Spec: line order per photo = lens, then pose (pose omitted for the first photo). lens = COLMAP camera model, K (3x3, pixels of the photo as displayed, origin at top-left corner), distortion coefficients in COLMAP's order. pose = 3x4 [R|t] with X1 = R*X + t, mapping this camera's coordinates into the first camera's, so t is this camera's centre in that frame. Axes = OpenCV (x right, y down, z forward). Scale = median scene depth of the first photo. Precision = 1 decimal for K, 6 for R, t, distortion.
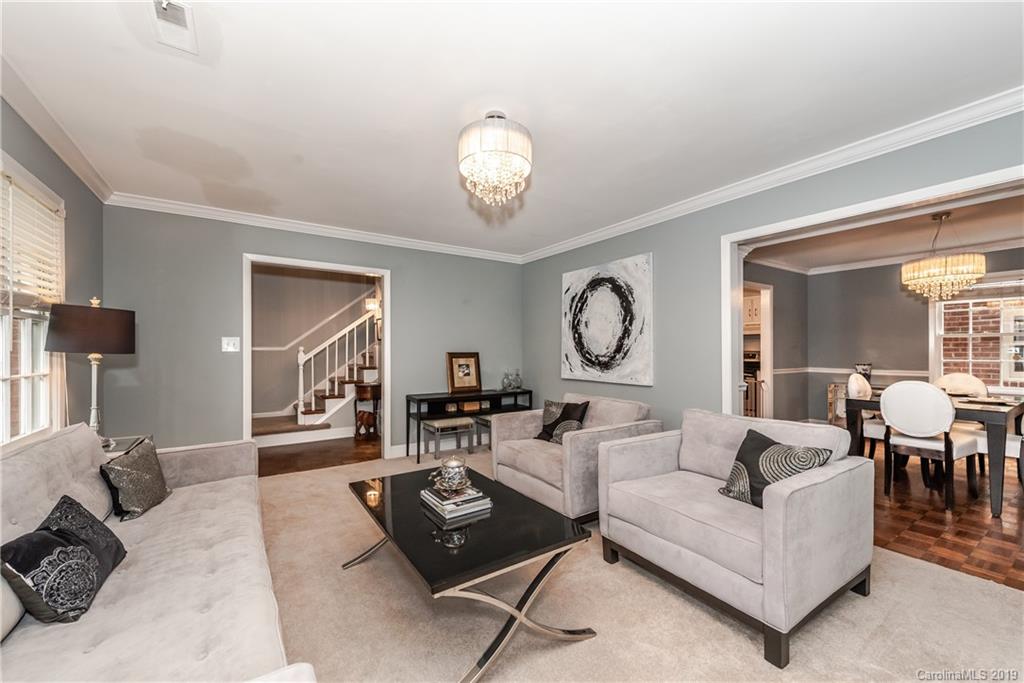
lens RADIAL K [[399.3, 0, 512.2], [0, 399.3, 351.3], [0, 0, 1]] dist [0.013653, 0.000015]
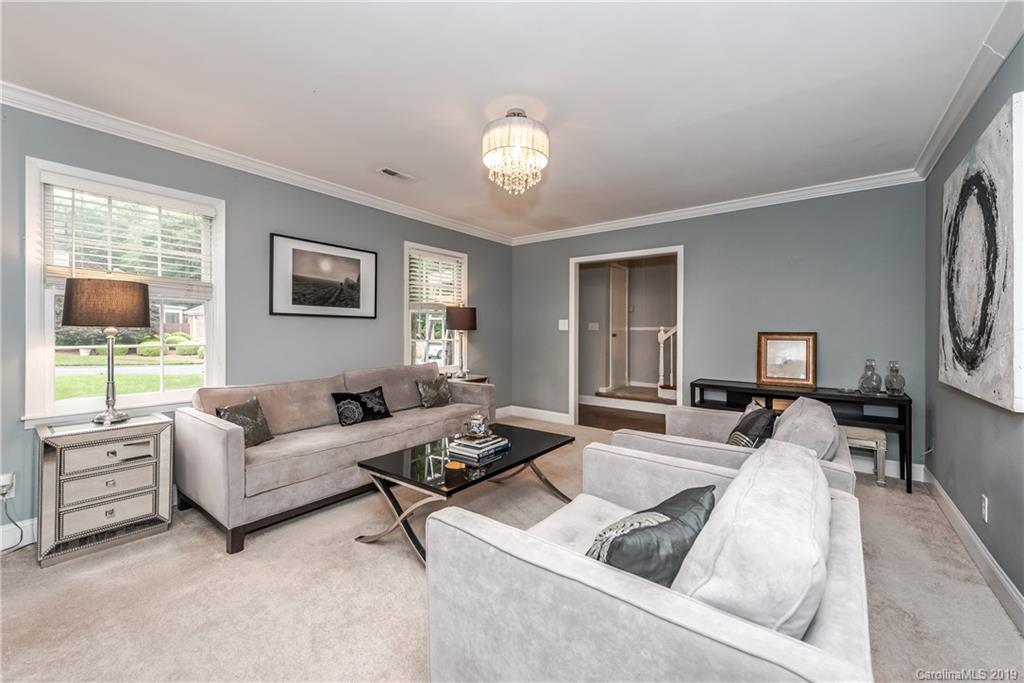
lens RADIAL K [[409.7, 0, 509.6], [0, 409.7, 335.0], [0, 0, 1]] dist [0.013834, -0.000056]
pose [[0.320142, 0.012336, -0.947289, 0.555215], [-0.006135, 0.999921, 0.010948, 0.002728], [0.947350, 0.002307, 0.320192, 0.340555]]
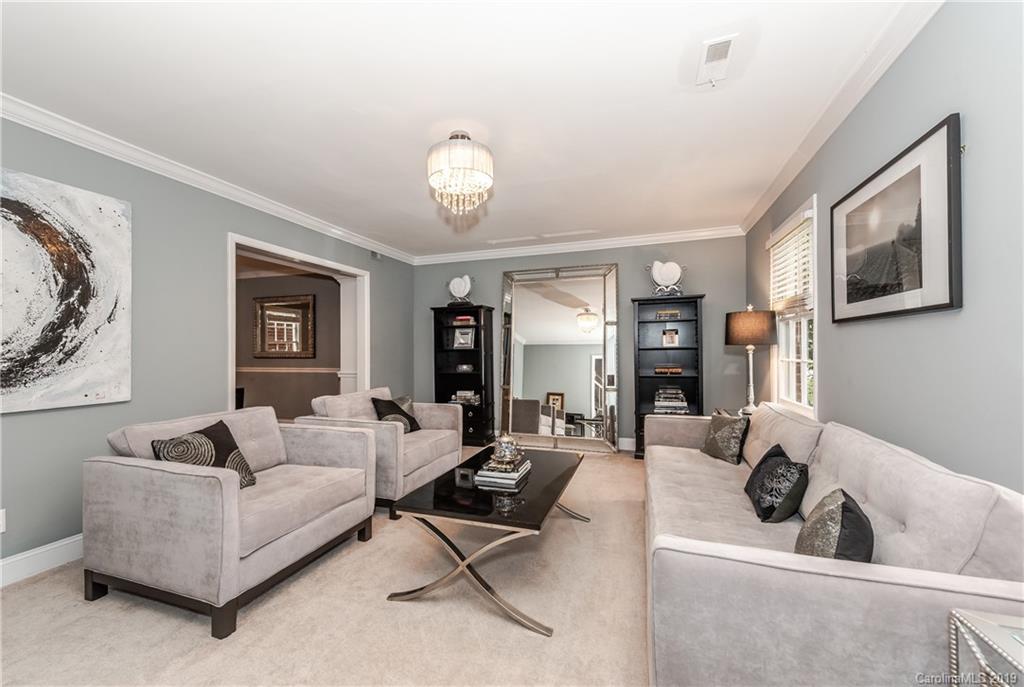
lens RADIAL K [[407.0, 0, 512.5], [0, 407.0, 348.6], [0, 0, 1]] dist [0.010084, -0.000161]
pose [[-0.612781, 0.003140, 0.790246, -0.563641], [0.007993, 0.999966, 0.002225, 0.002560], [-0.790212, 0.007680, -0.612785, 0.860843]]
